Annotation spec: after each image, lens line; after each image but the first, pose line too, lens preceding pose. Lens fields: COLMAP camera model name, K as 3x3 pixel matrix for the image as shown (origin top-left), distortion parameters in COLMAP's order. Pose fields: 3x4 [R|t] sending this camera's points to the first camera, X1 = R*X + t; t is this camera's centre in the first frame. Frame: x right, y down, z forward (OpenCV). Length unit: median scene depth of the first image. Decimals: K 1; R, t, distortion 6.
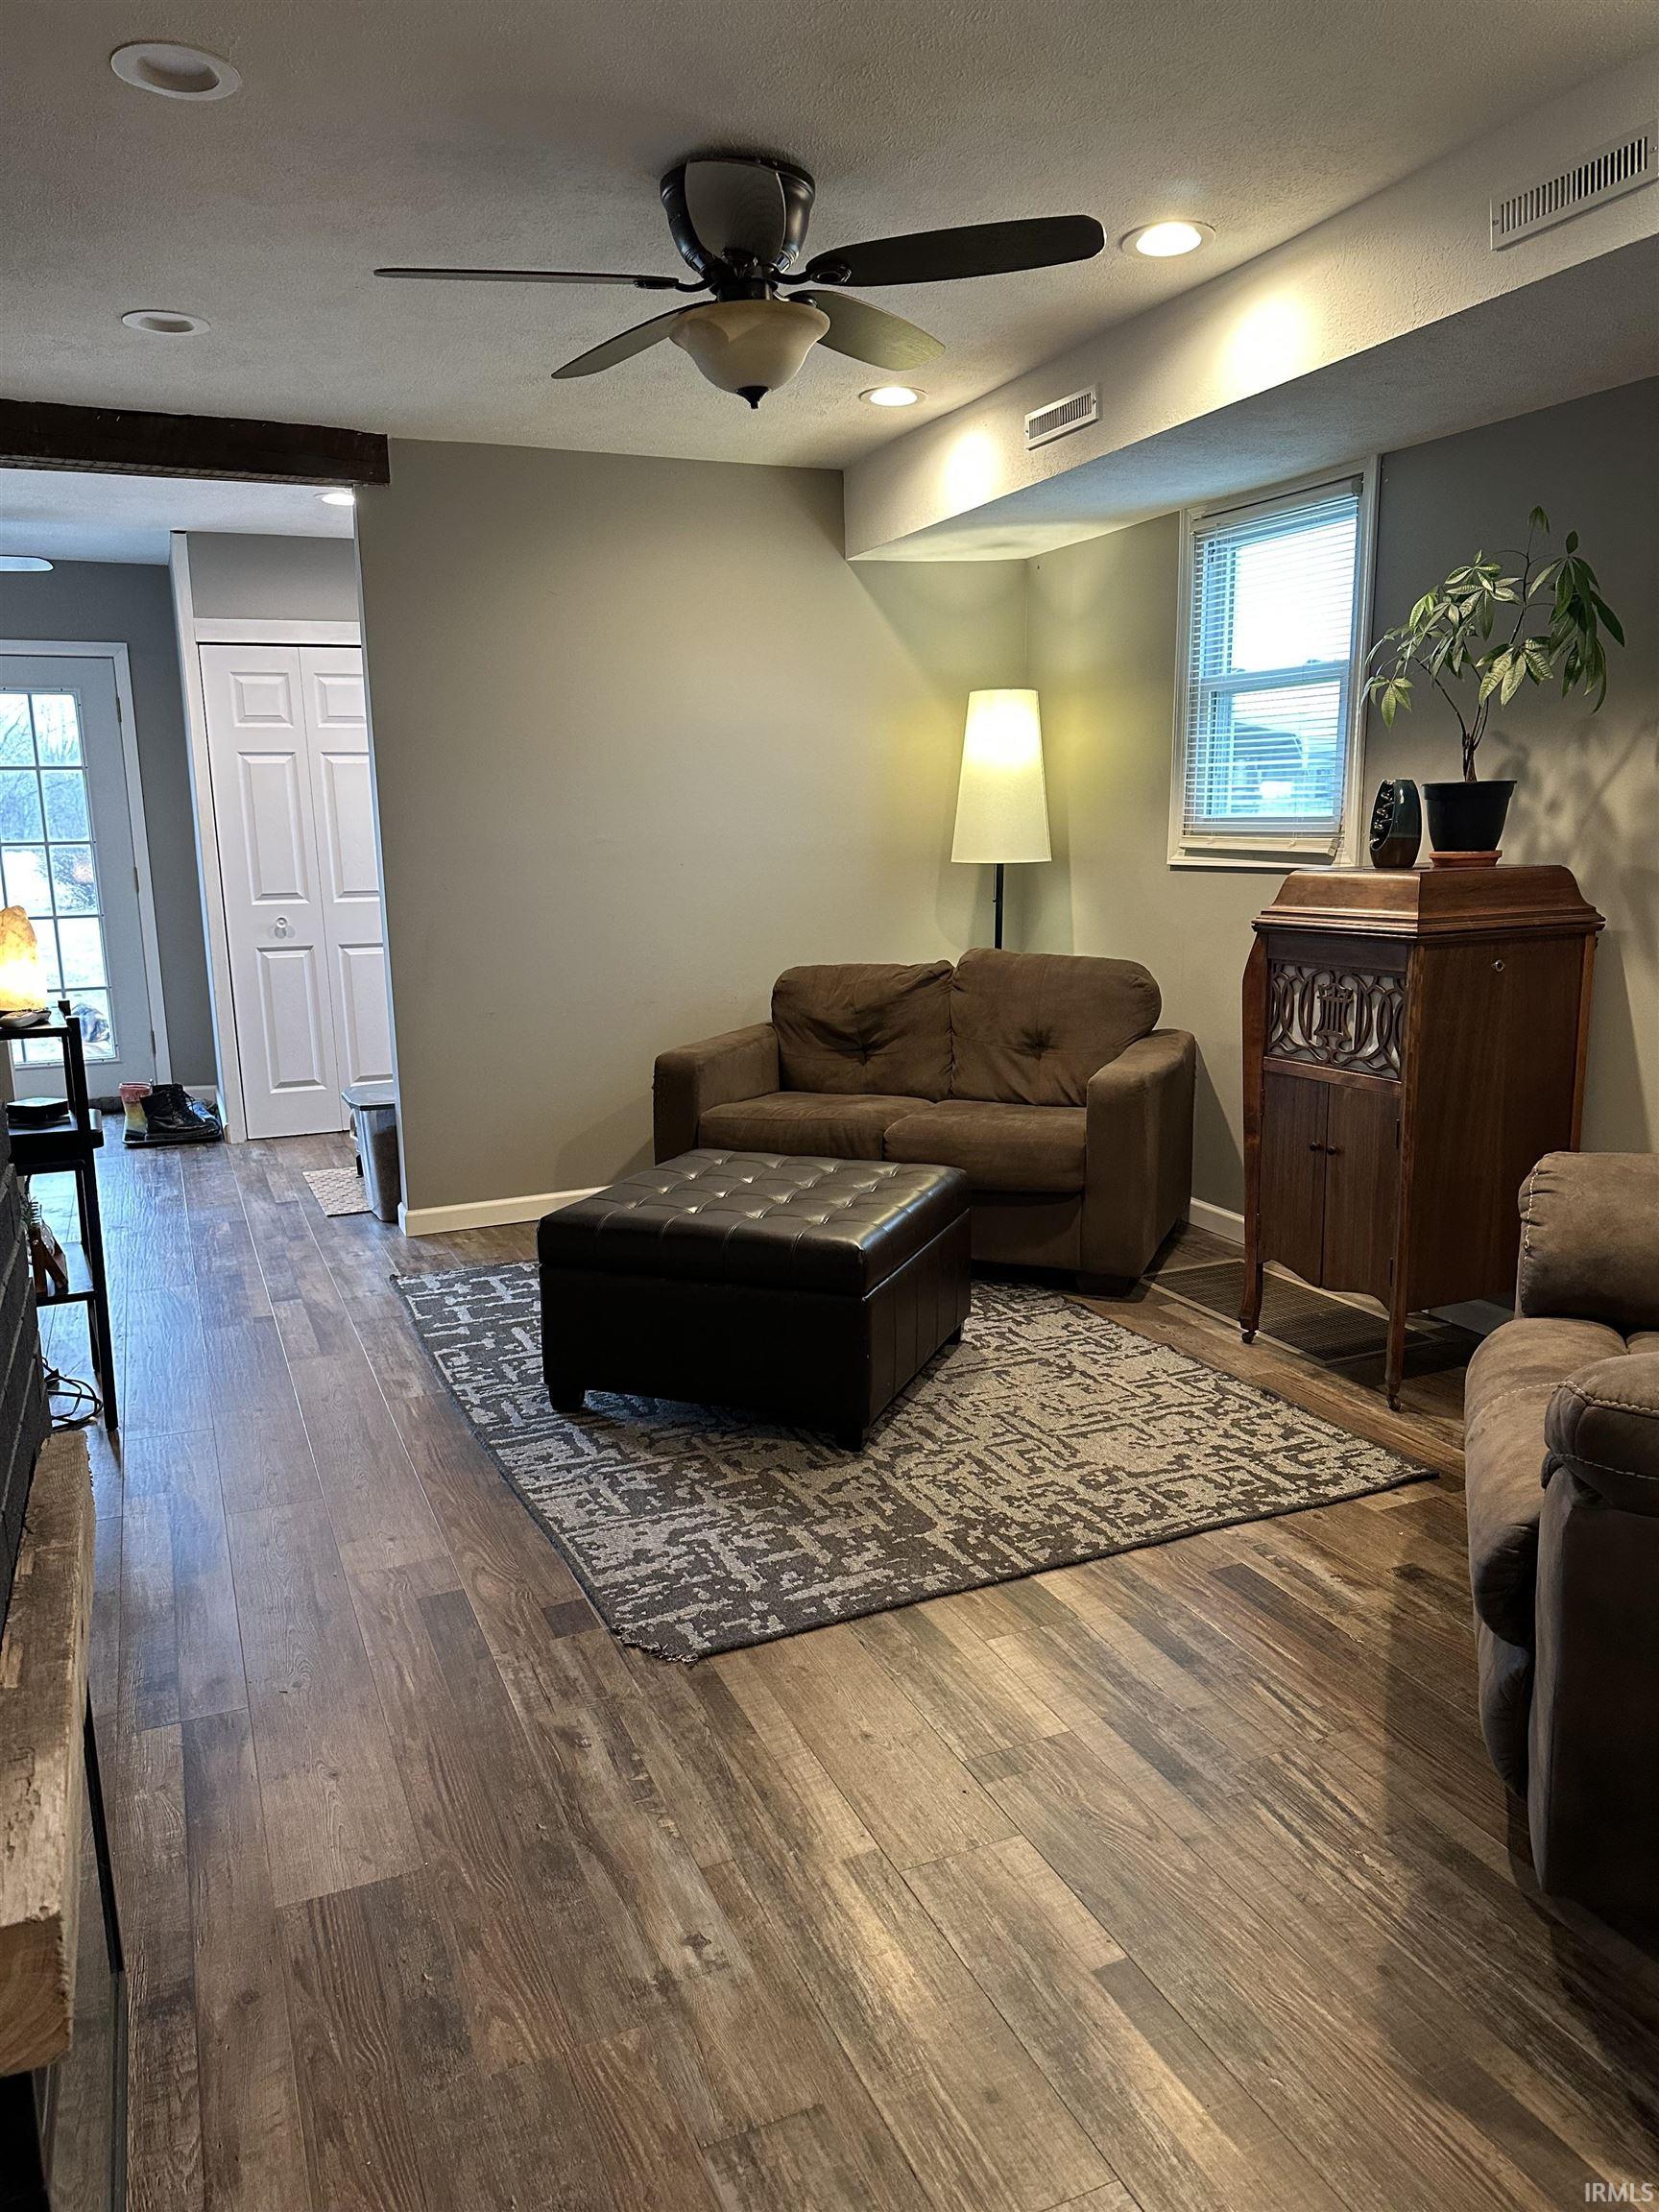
lens RADIAL K [[1507.6, 0, 829.5], [0, 1507.6, 1106.0], [0, 0, 1]] dist [0.134667, -0.197047]
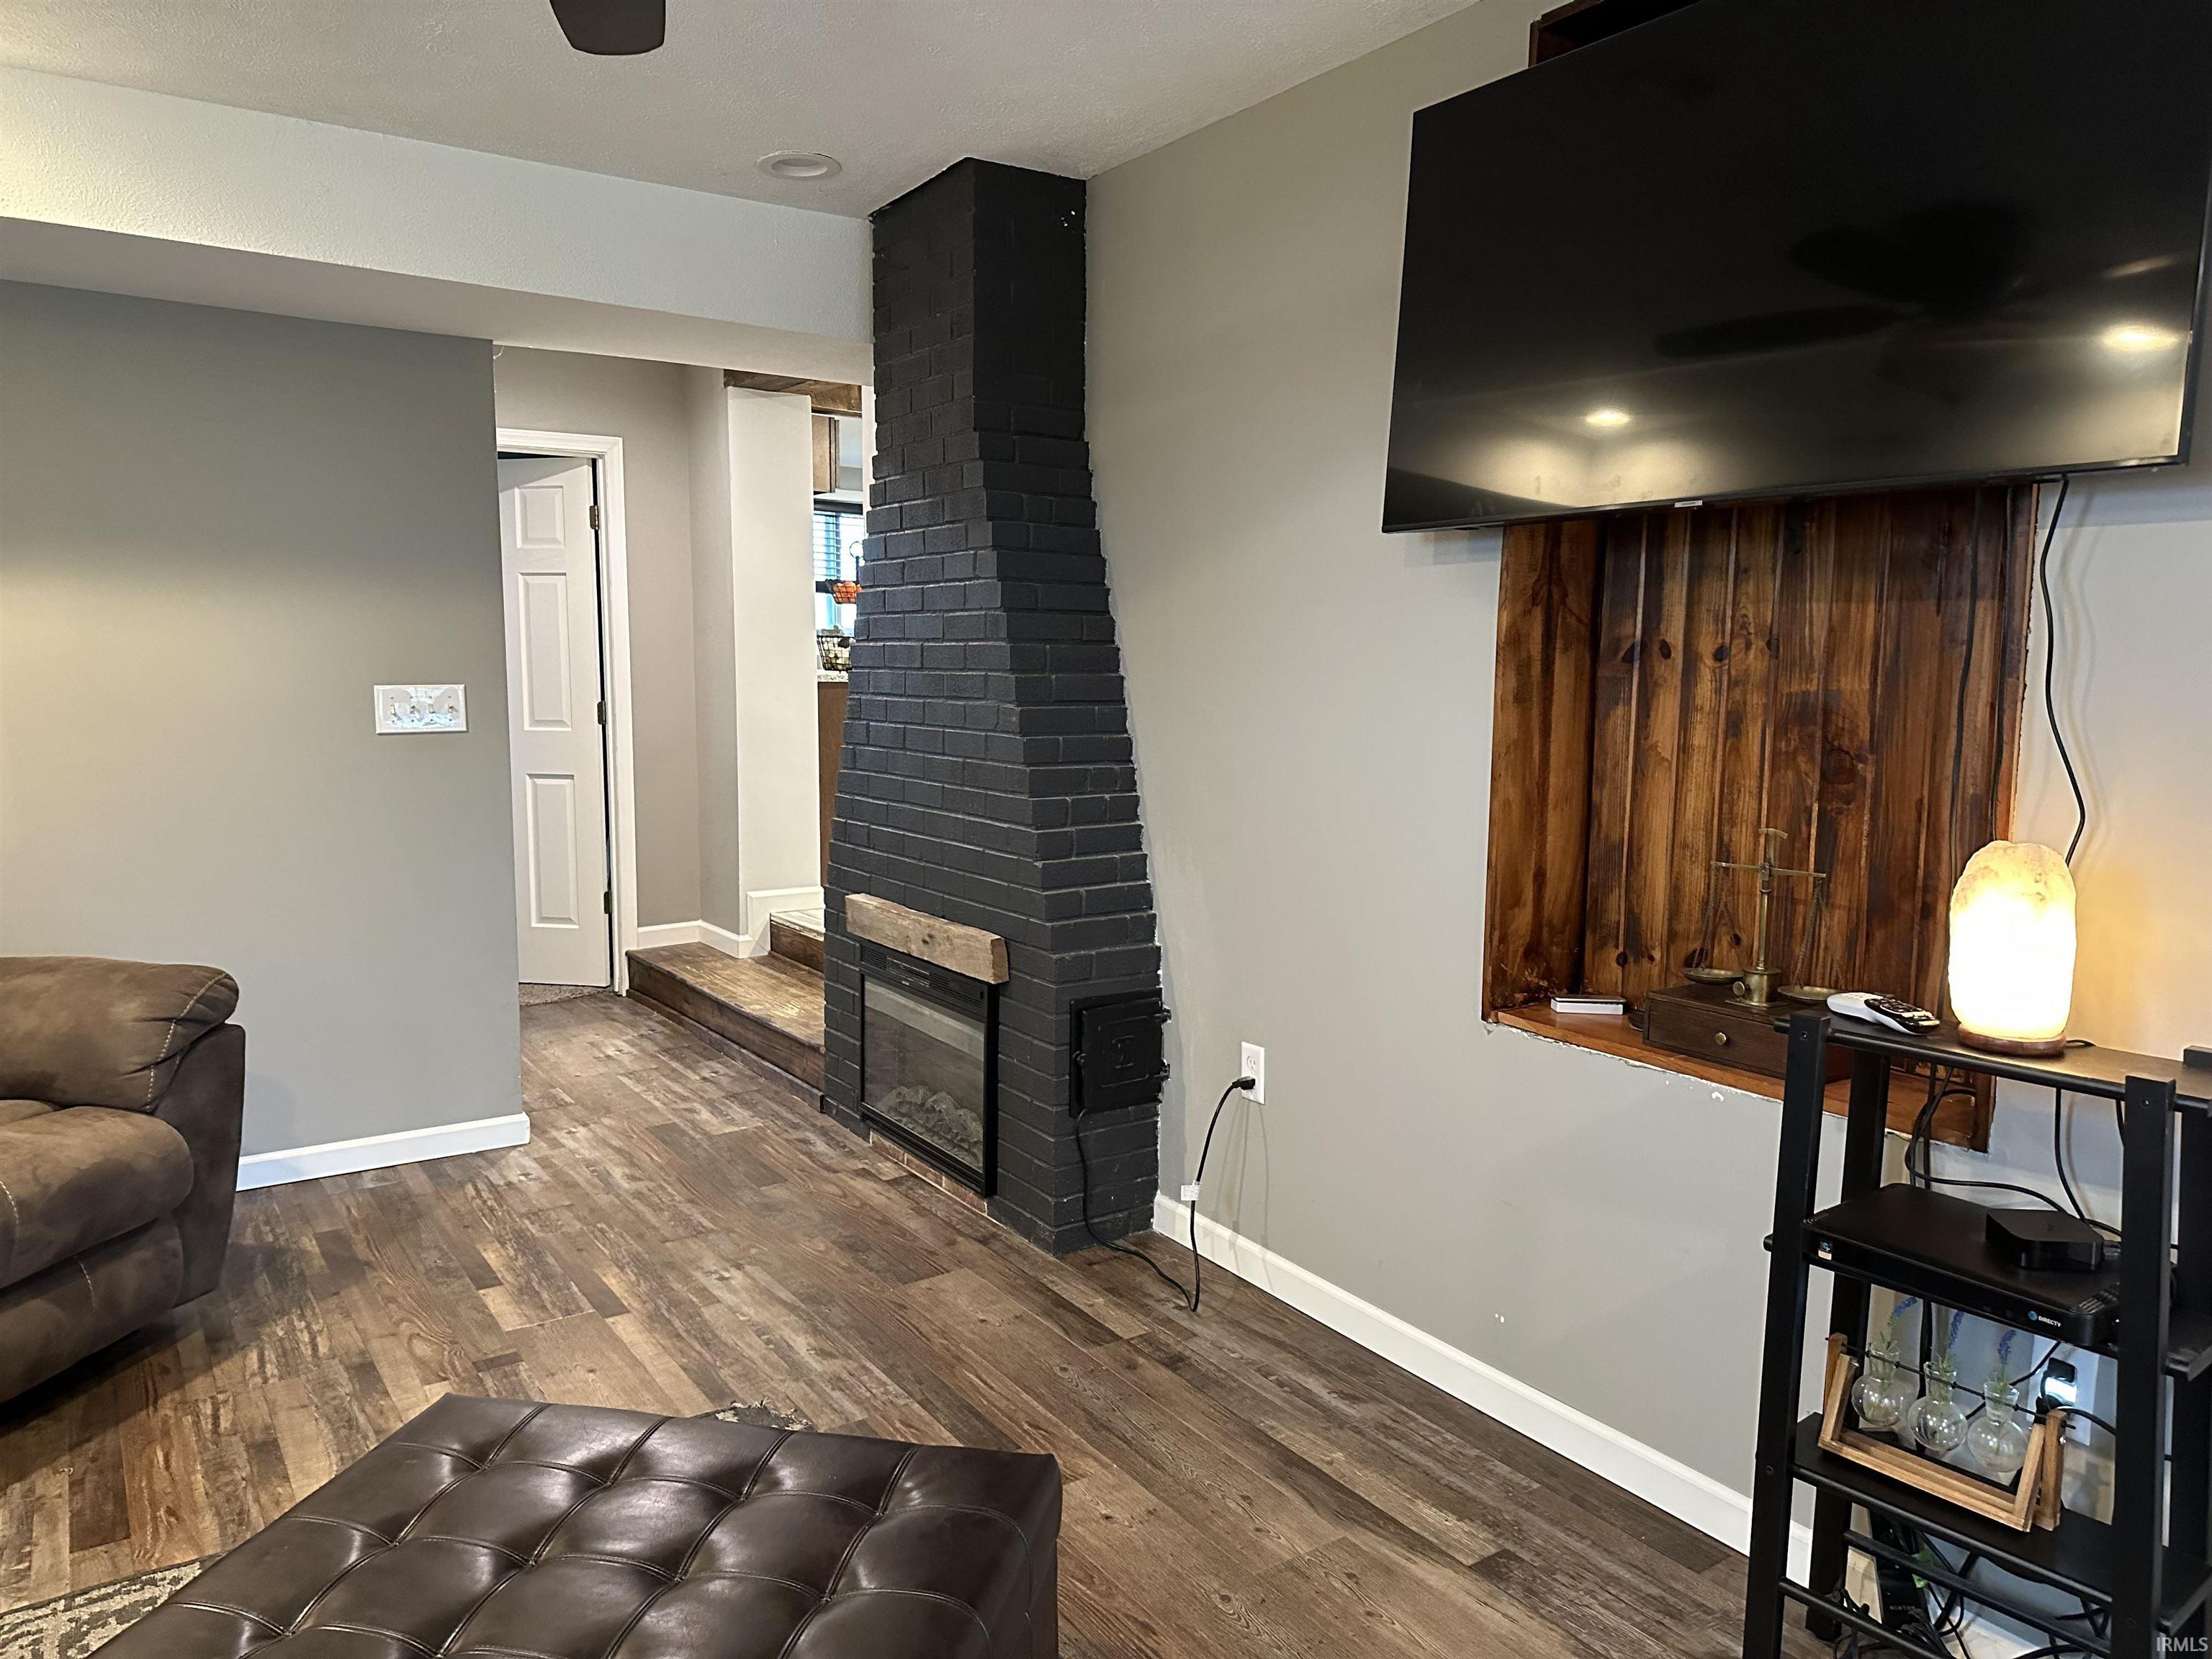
lens RADIAL K [[1544.3, 0, 1120.5], [0, 1544.3, 832.8], [0, 0, 1]] dist [-0.001113, -0.005534]
pose [[-0.983084, 0.022983, -0.181705, -0.149661], [-0.033267, 0.953186, 0.300549, -0.343238], [0.180106, 0.301510, -0.936298, 1.719717]]
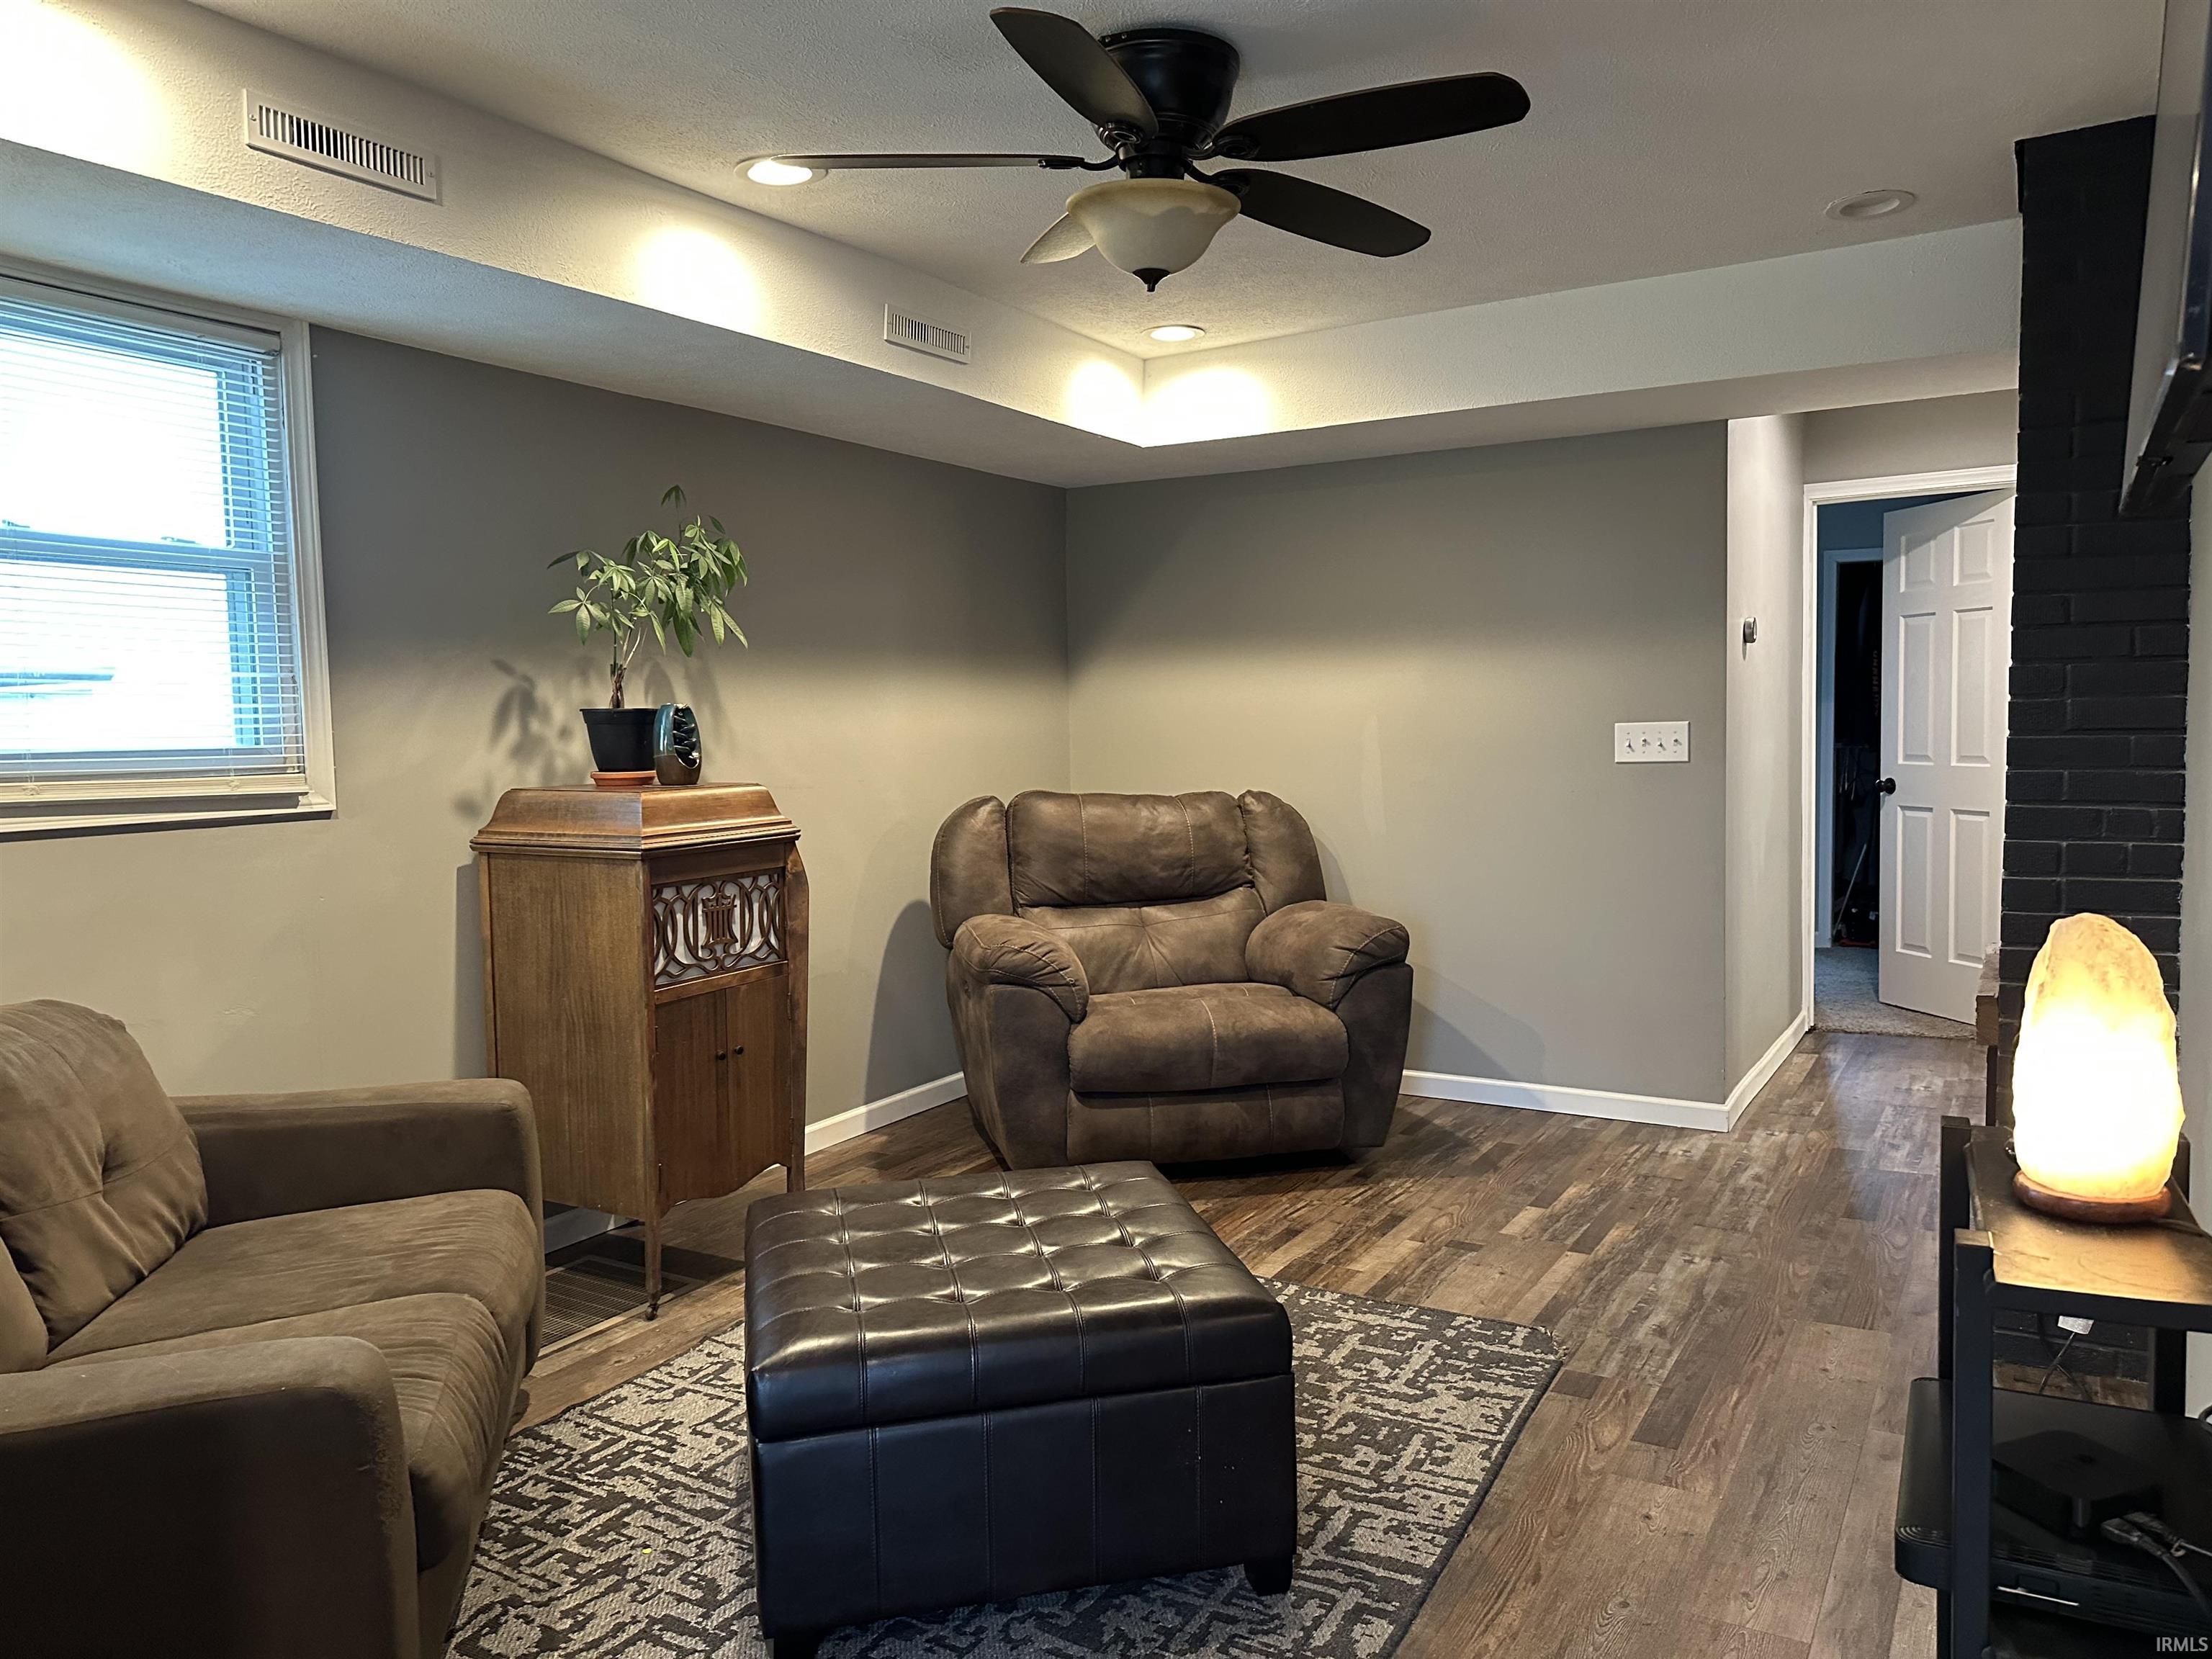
lens RADIAL K [[1531.3, 0, 1106.0], [0, 1531.3, 829.5], [0, 0, 1]] dist [0.057365, -0.110804]
pose [[-0.561890, -0.040265, 0.826232, -0.839780], [0.185292, 0.967308, 0.173151, -0.314497], [-0.806193, 0.250386, -0.536060, 1.653511]]
